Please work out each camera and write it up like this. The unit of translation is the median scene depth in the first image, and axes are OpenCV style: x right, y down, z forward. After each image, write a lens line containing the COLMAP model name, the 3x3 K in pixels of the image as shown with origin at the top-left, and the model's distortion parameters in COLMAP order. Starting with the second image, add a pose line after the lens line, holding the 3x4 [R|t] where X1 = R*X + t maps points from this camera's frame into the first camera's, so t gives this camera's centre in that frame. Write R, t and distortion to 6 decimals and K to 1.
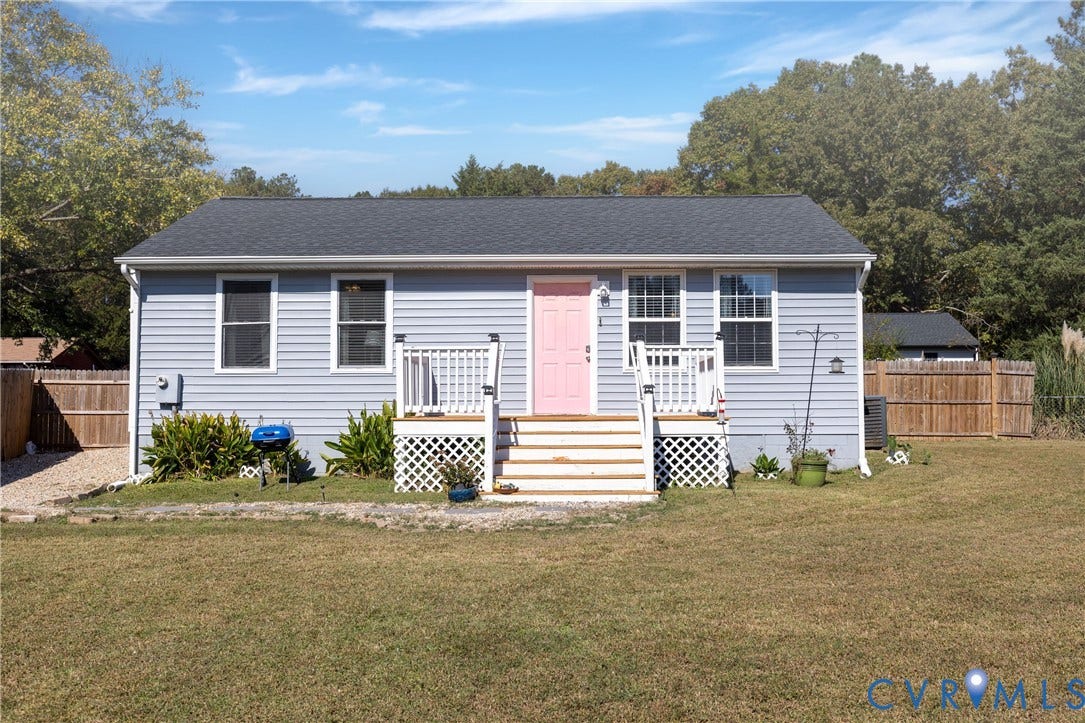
lens RADIAL K [[1030.8, 0, 516.2], [0, 1030.8, 359.8], [0, 0, 1]] dist [0.002649, 0.000000]
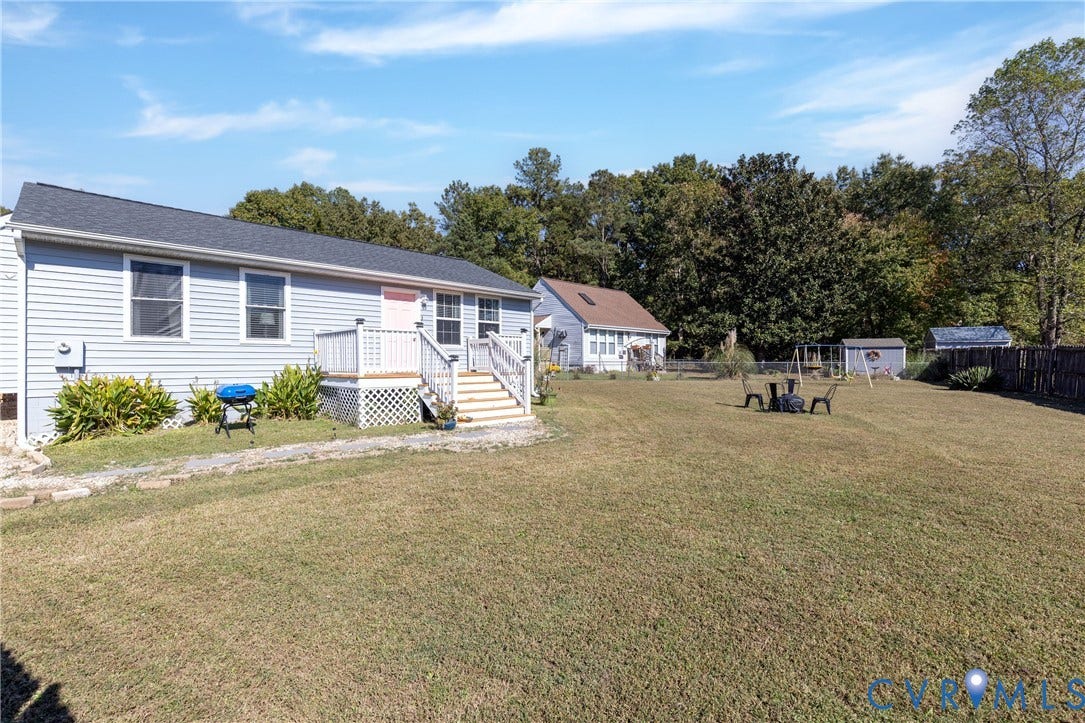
lens RADIAL K [[490.5, 0, 536.3], [0, 490.5, 363.9], [0, 0, 1]] dist [0.004219, -0.001698]
pose [[0.696399, -0.001816, 0.717653, -0.368864], [-0.028732, 0.999125, 0.030409, 0.009072], [-0.717080, -0.041796, 0.695737, 0.292783]]
